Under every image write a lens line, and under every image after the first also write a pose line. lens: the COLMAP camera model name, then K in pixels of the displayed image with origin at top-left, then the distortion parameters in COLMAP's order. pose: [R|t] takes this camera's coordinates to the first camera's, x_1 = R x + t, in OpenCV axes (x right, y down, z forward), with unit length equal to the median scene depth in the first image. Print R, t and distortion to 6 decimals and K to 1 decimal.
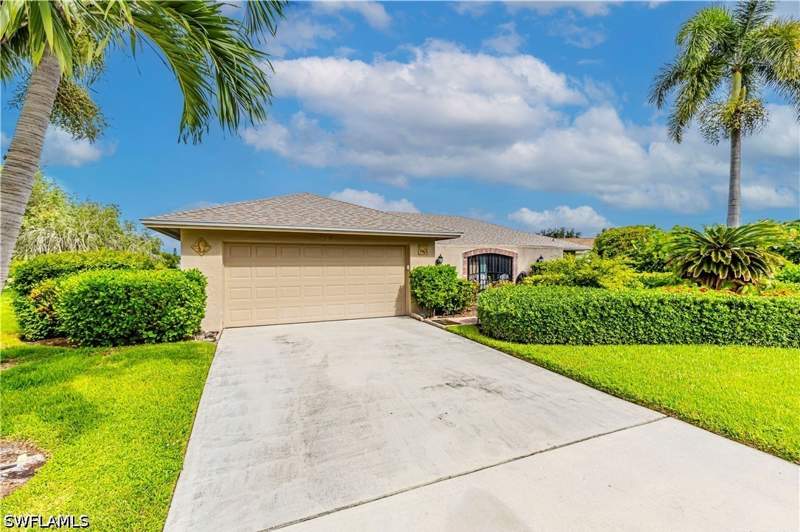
lens RADIAL K [[410.5, 0, 398.7], [0, 410.5, 269.0], [0, 0, 1]] dist [0.003145, -0.001020]
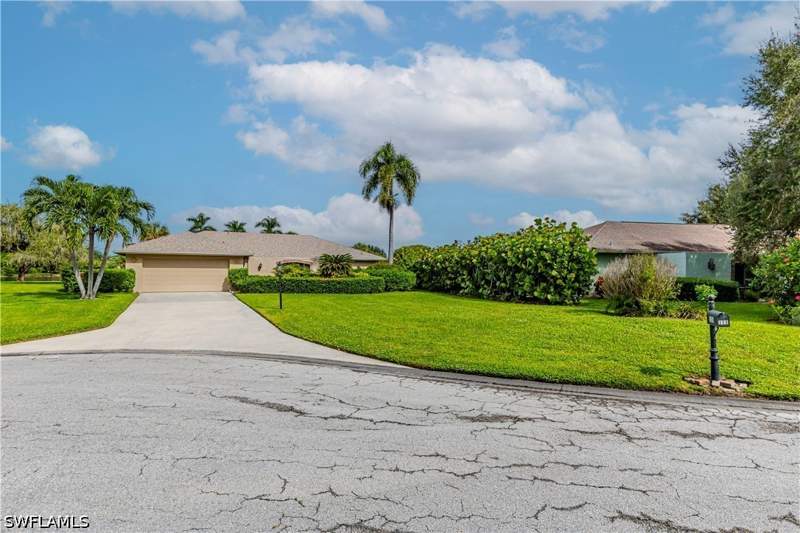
lens RADIAL K [[457.2, 0, 399.5], [0, 457.2, 266.6], [0, 0, 1]] dist [-0.004691, 0.001404]
pose [[0.998453, 0.007662, -0.055072, 0.078453], [-0.008809, 0.999749, -0.020621, 0.001908], [0.054900, 0.021075, 0.998269, -0.104077]]
